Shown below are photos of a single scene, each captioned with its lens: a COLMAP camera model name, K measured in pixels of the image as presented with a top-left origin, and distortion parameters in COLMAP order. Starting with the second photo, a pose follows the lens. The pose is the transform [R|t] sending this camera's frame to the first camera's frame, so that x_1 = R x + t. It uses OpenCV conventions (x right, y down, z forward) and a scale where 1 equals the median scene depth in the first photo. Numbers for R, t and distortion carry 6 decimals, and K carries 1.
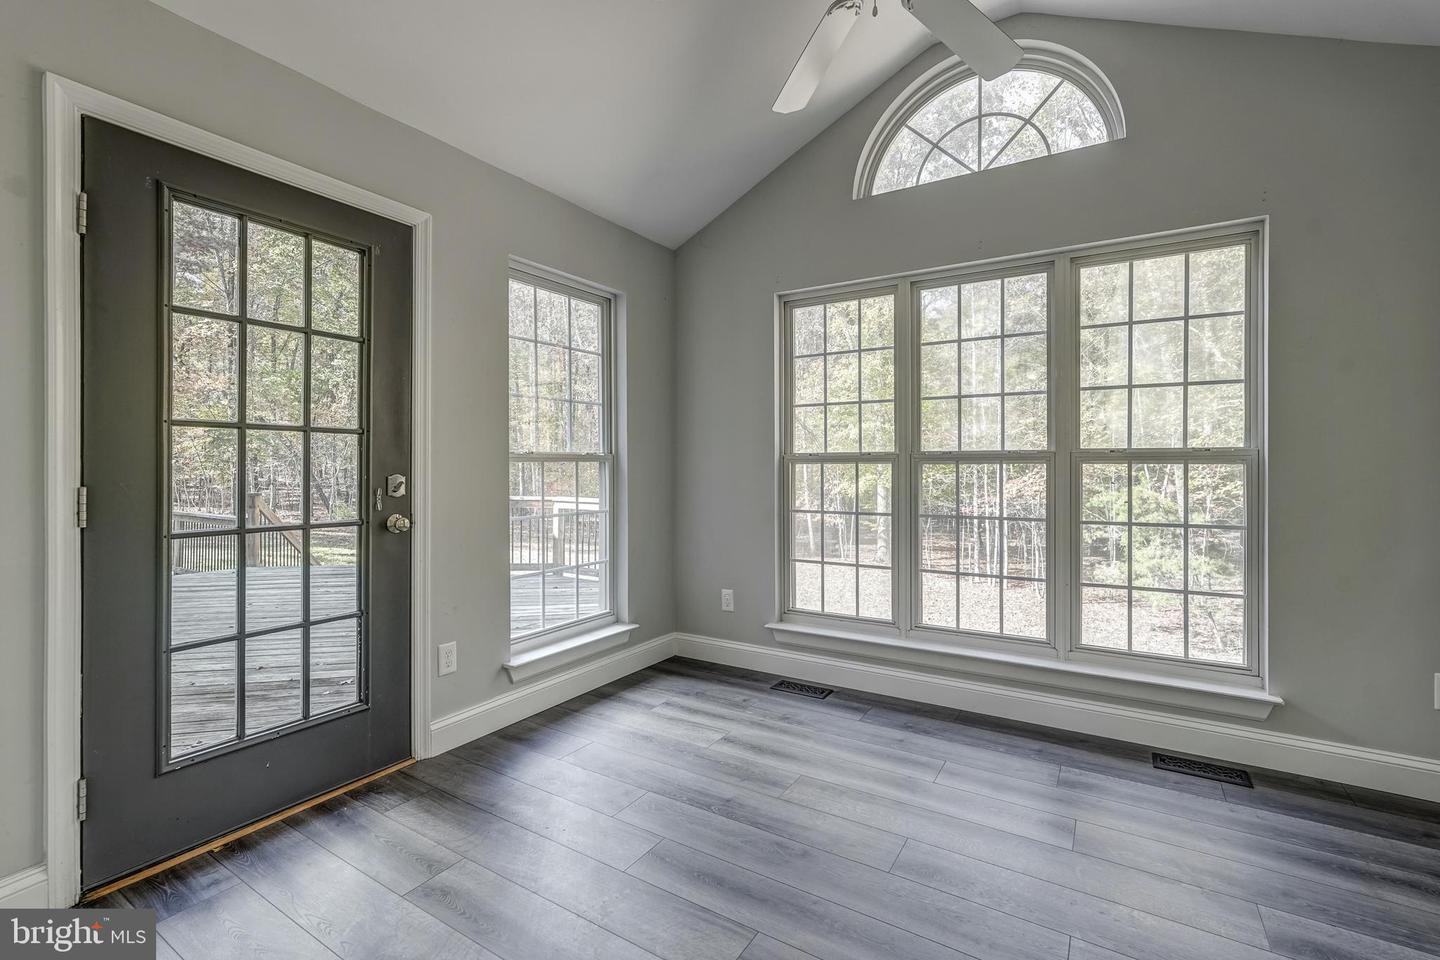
lens RADIAL K [[637.5, 0, 720.4], [0, 637.5, 468.6], [0, 0, 1]] dist [-0.016942, 0.008197]
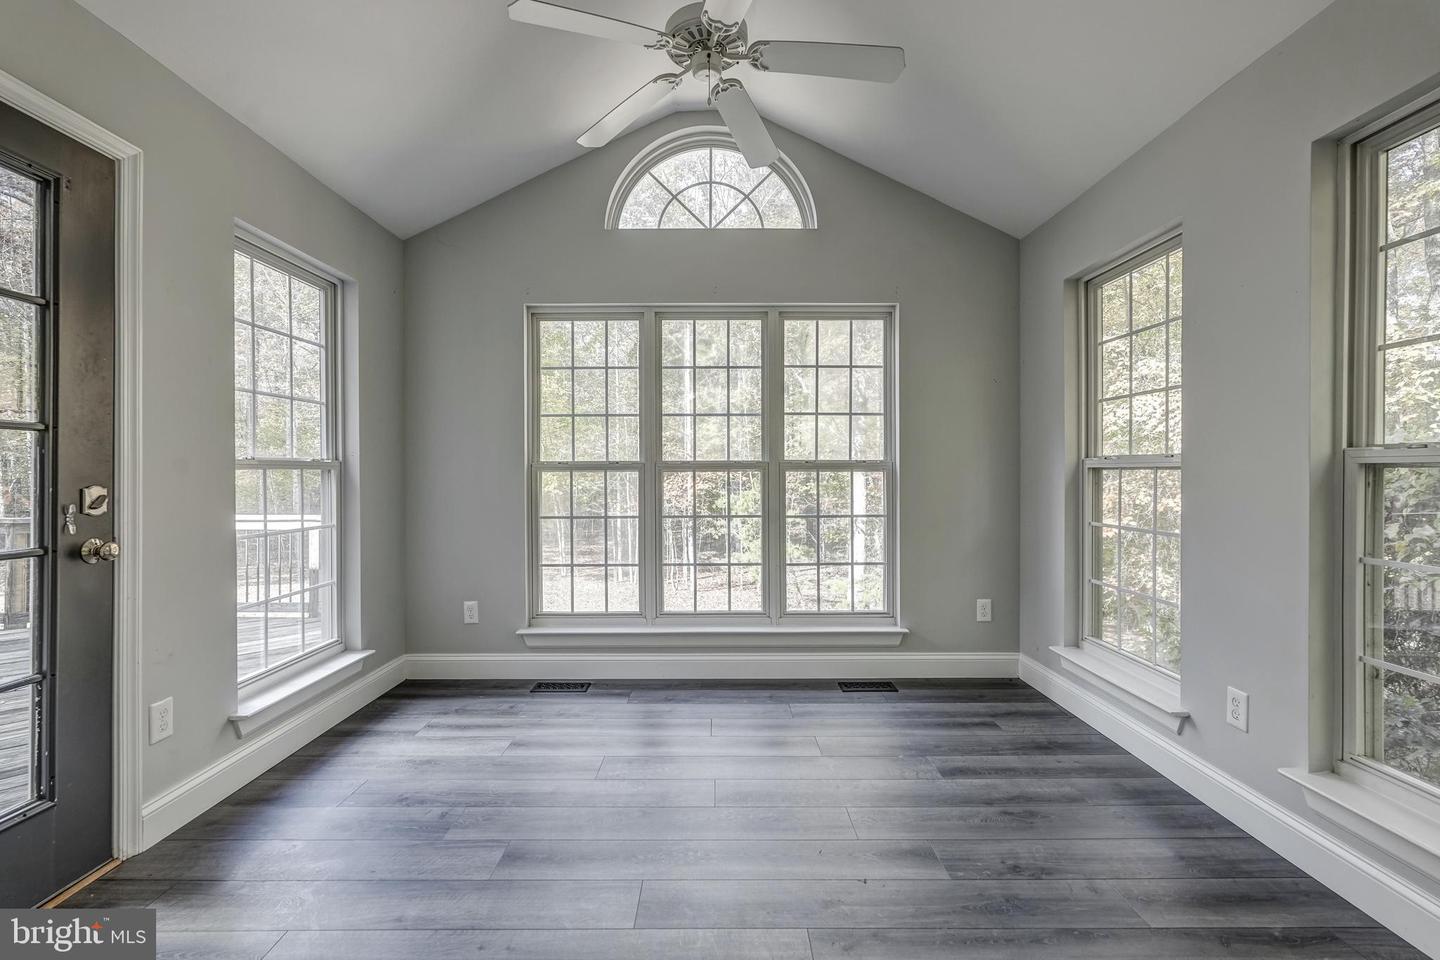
lens RADIAL K [[637.5, 0, 721.1], [0, 637.5, 472.6], [0, 0, 1]] dist [-0.016942, 0.008197]
pose [[0.845045, -0.001024, 0.534695, -0.230170], [0.003736, 0.999985, -0.003990, -0.000793], [-0.534683, 0.005369, 0.845036, -0.027386]]
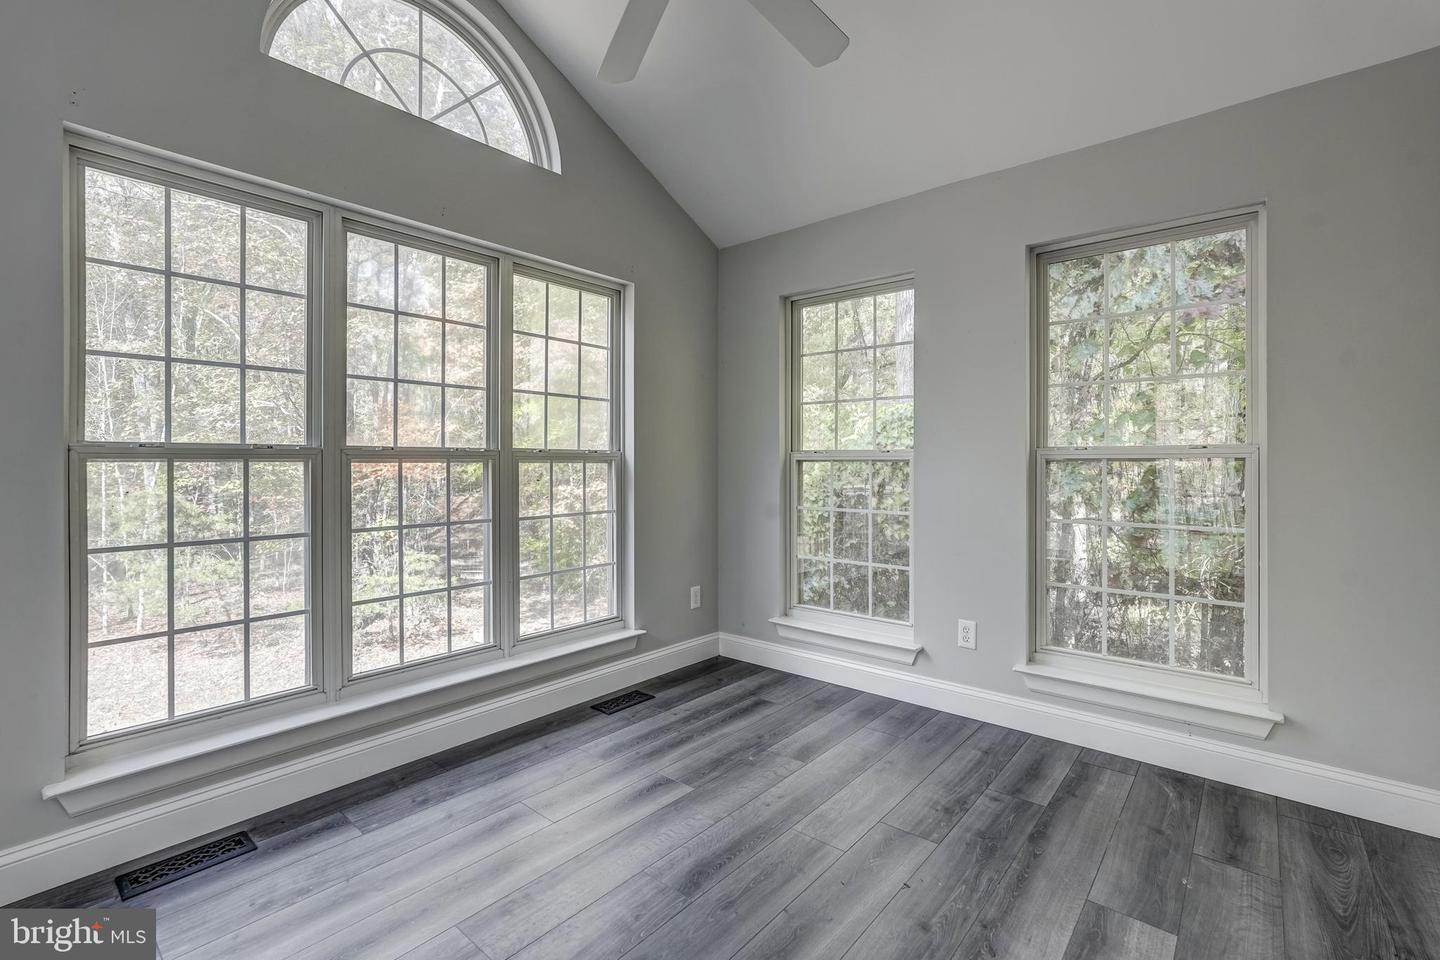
lens RADIAL K [[637.5, 0, 729.7], [0, 637.5, 461.9], [0, 0, 1]] dist [-0.016942, 0.008197]
pose [[0.141469, 0.002204, 0.989940, -0.397537], [0.003712, 0.999989, -0.002757, -0.005128], [-0.989936, 0.004064, 0.141459, 0.491522]]
